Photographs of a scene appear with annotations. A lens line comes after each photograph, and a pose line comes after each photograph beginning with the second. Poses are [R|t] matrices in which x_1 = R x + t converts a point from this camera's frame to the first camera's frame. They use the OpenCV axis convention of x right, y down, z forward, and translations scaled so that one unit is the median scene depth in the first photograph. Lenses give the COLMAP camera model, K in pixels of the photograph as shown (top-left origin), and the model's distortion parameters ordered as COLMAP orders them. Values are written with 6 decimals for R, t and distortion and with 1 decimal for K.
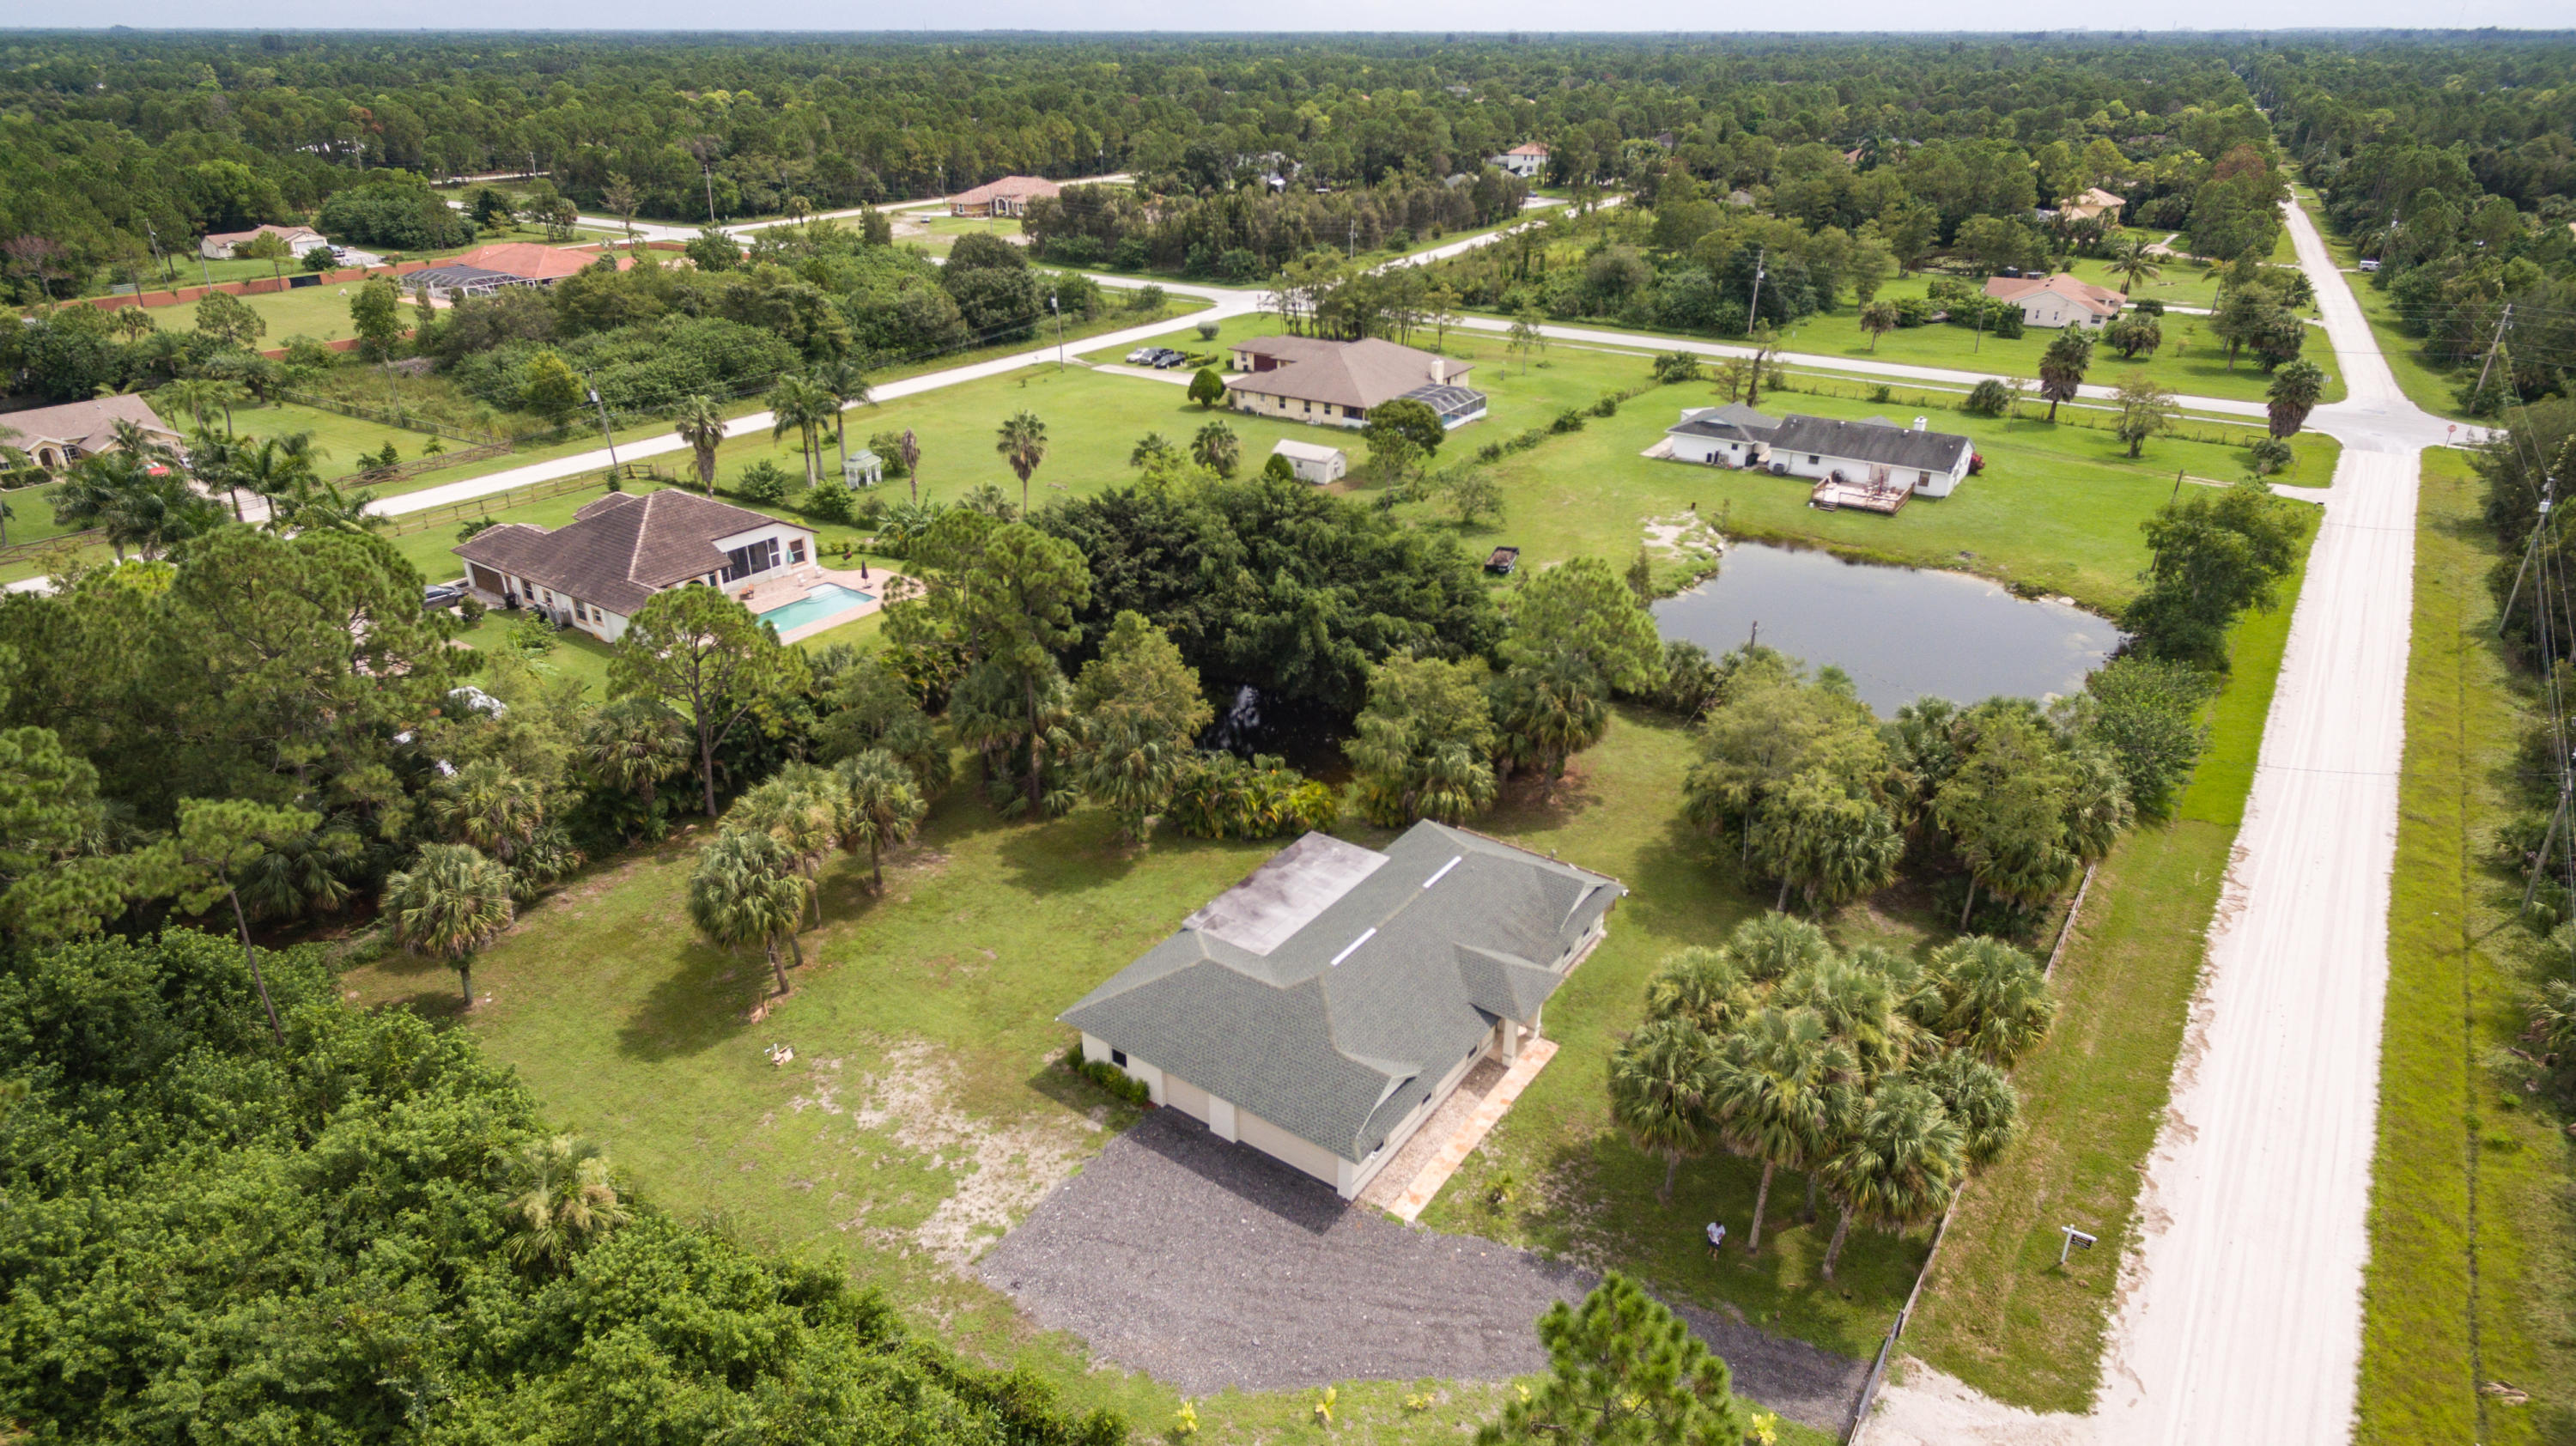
lens RADIAL K [[1470.7, 0, 1272.4], [0, 1470.7, 745.1], [0, 0, 1]] dist [0.009497, 0.000515]
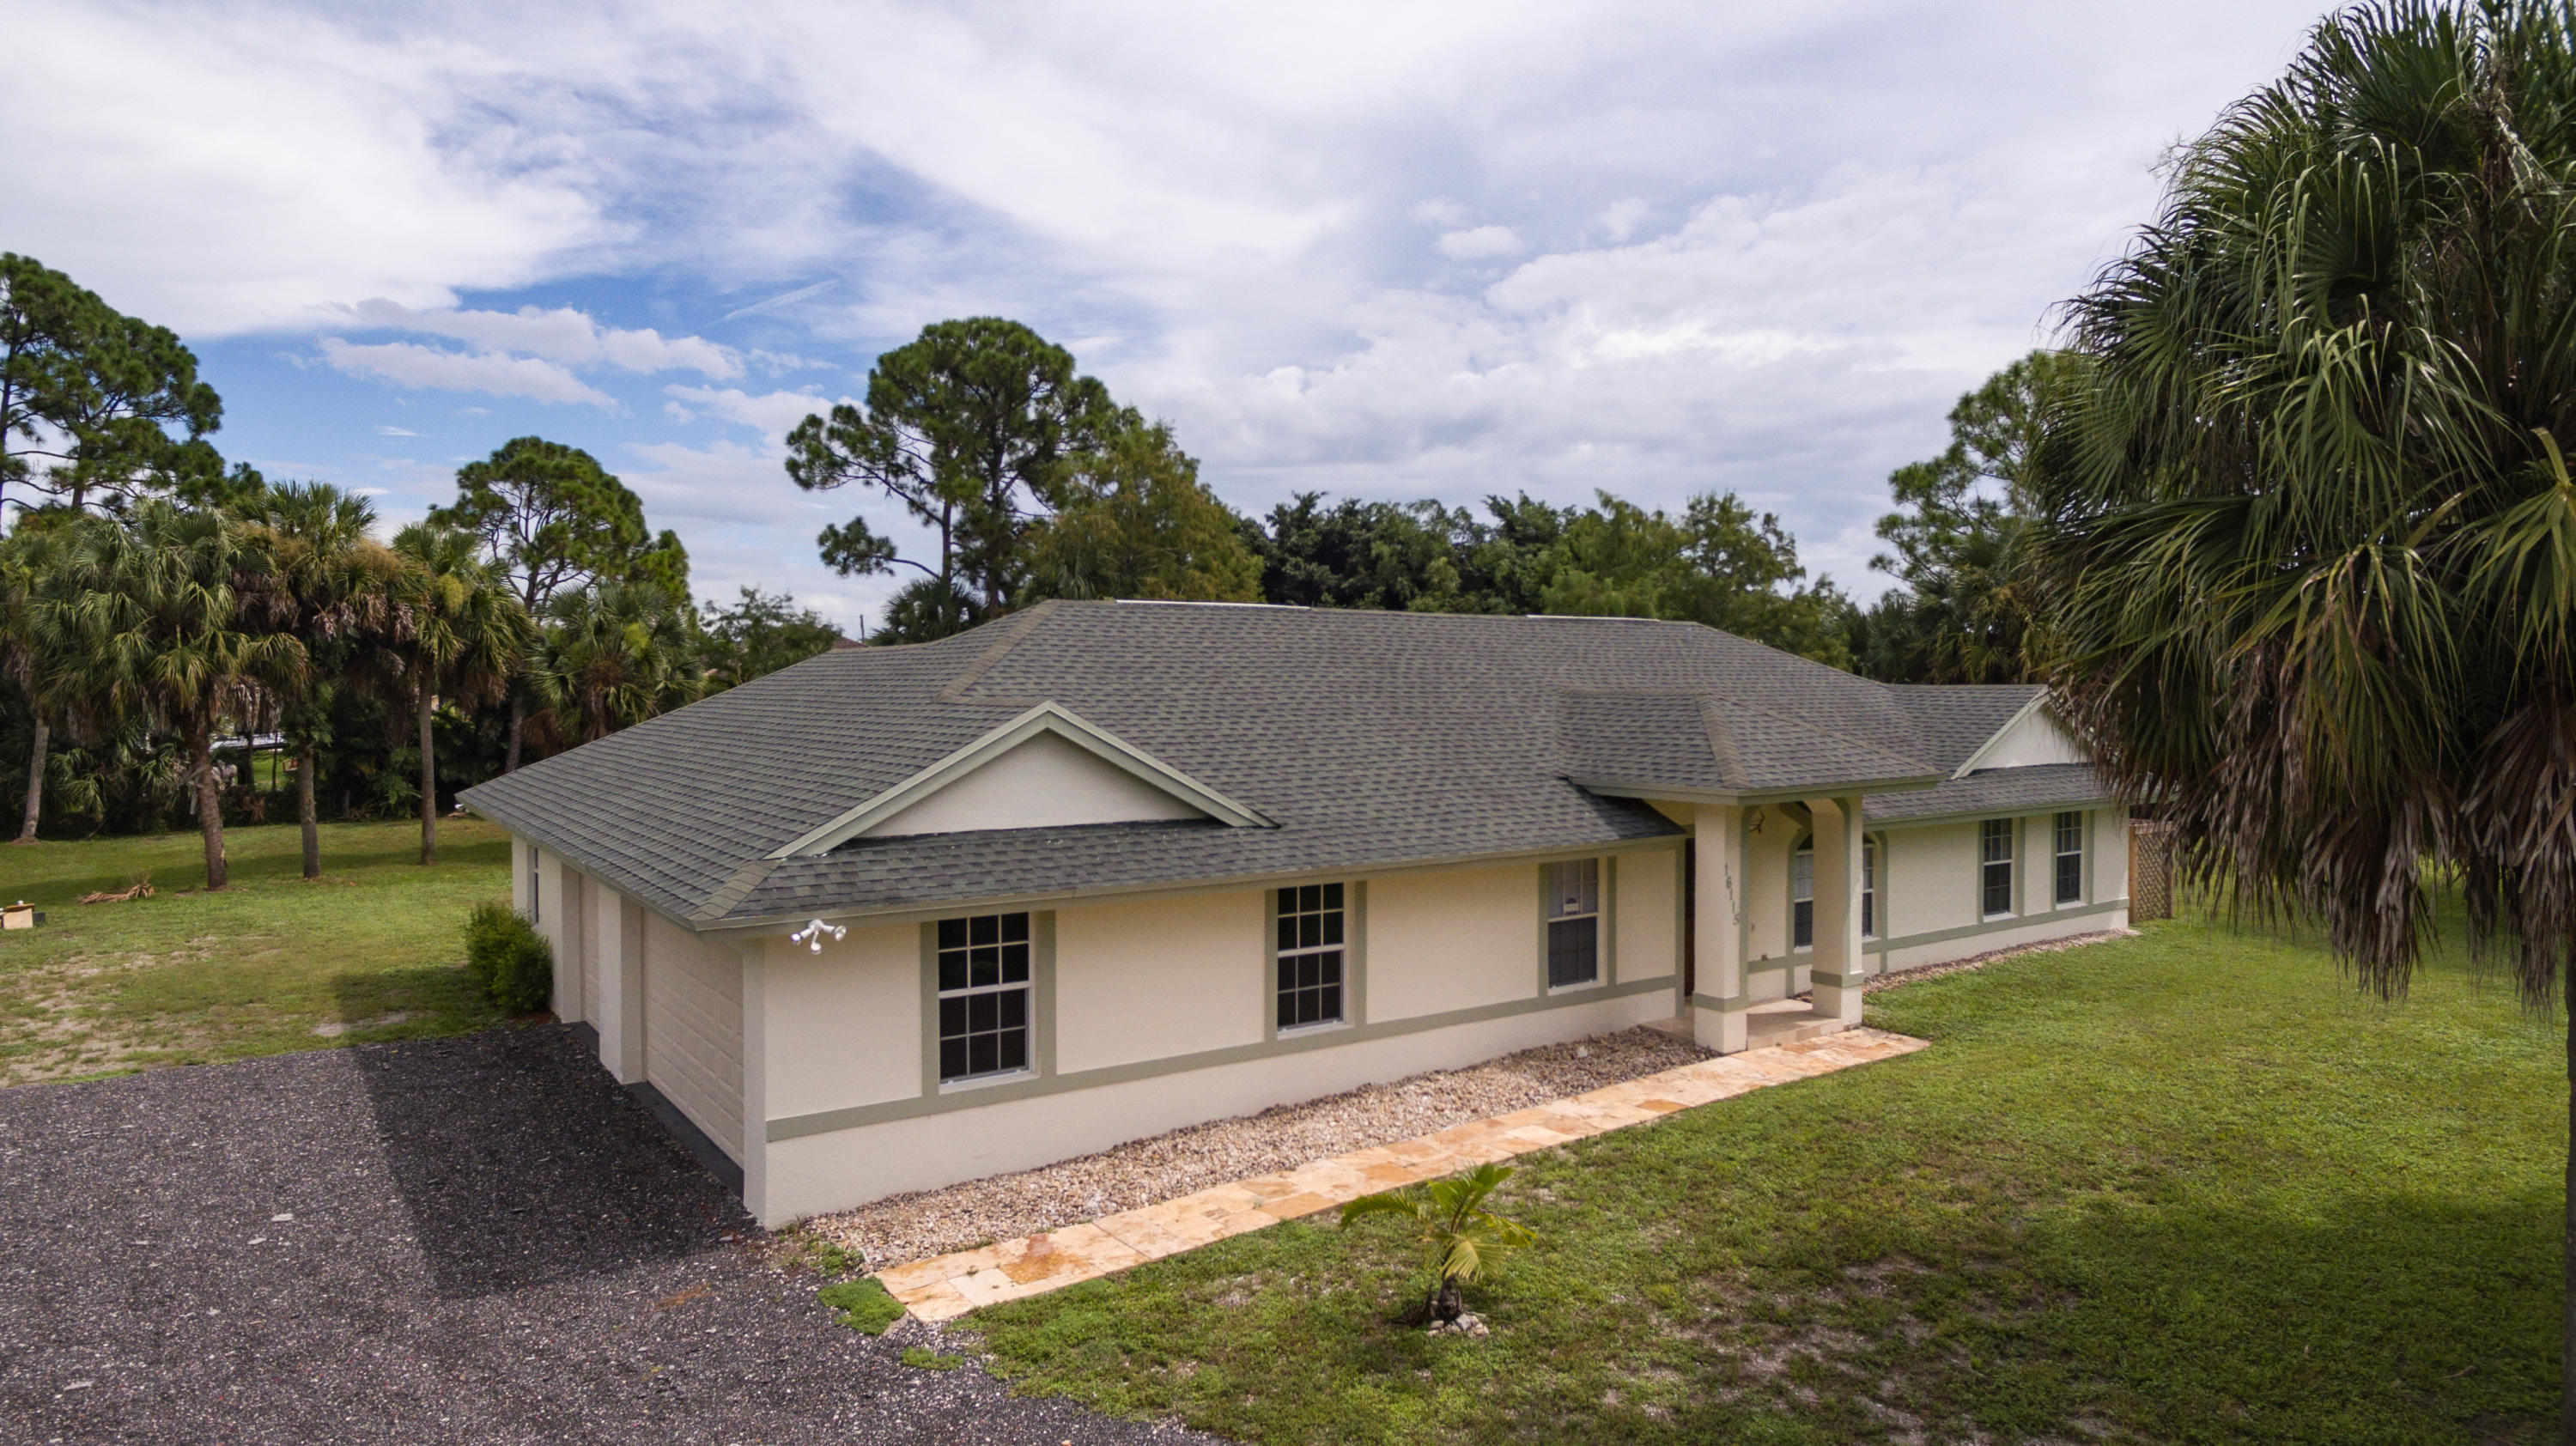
lens RADIAL K [[1470.7, 0, 1272.4], [0, 1470.7, 745.1], [0, 0, 1]] dist [0.009497, 0.000515]
pose [[0.941698, 0.007755, -0.336370, 0.178898], [-0.145253, 0.911144, -0.385640, 0.290892], [0.303491, 0.412015, 0.859149, 0.741585]]
